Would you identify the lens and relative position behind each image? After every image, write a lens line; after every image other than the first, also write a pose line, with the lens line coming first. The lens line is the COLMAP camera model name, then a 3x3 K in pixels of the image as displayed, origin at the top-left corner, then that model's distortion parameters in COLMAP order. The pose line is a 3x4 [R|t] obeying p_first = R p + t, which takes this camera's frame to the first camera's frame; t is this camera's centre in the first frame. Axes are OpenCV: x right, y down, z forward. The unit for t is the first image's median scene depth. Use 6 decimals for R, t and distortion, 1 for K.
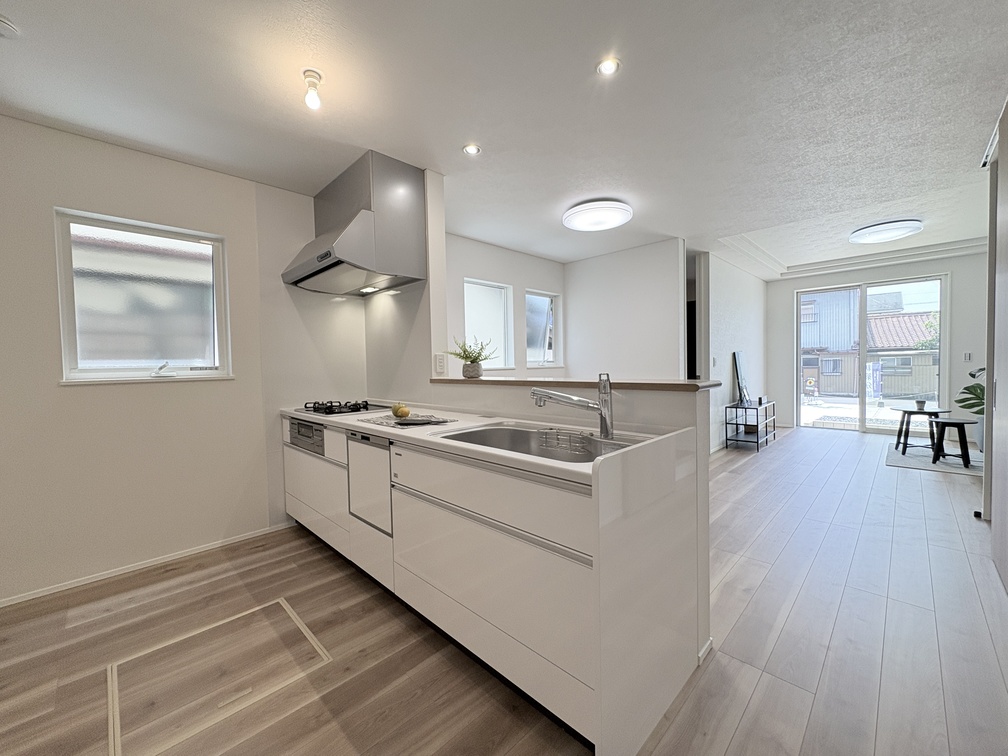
lens RADIAL K [[402.3, 0, 499.5], [0, 402.3, 378.8], [0, 0, 1]] dist [0.000582, -0.000050]
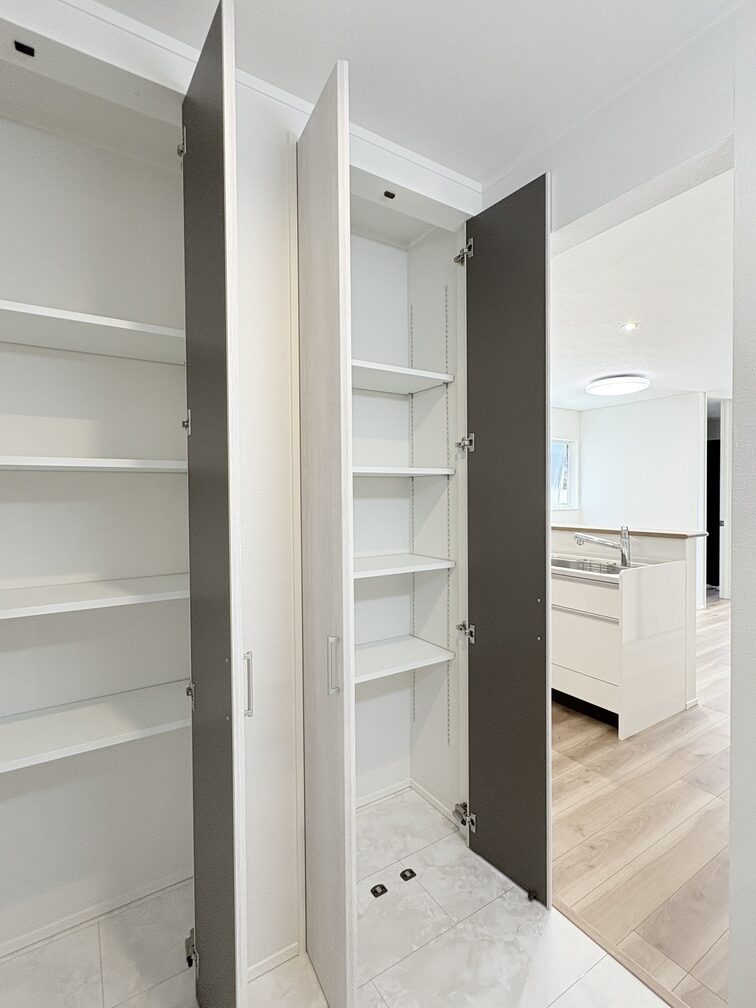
lens RADIAL K [[479.1, 0, 384.6], [0, 479.1, 501.9], [0, 0, 1]] dist [-0.014954, 0.000040]
pose [[0.981075, 0.014480, -0.193084, -0.286368], [-0.016542, 0.999822, -0.009069, -0.069488], [0.192919, 0.012091, 0.981140, -0.961988]]
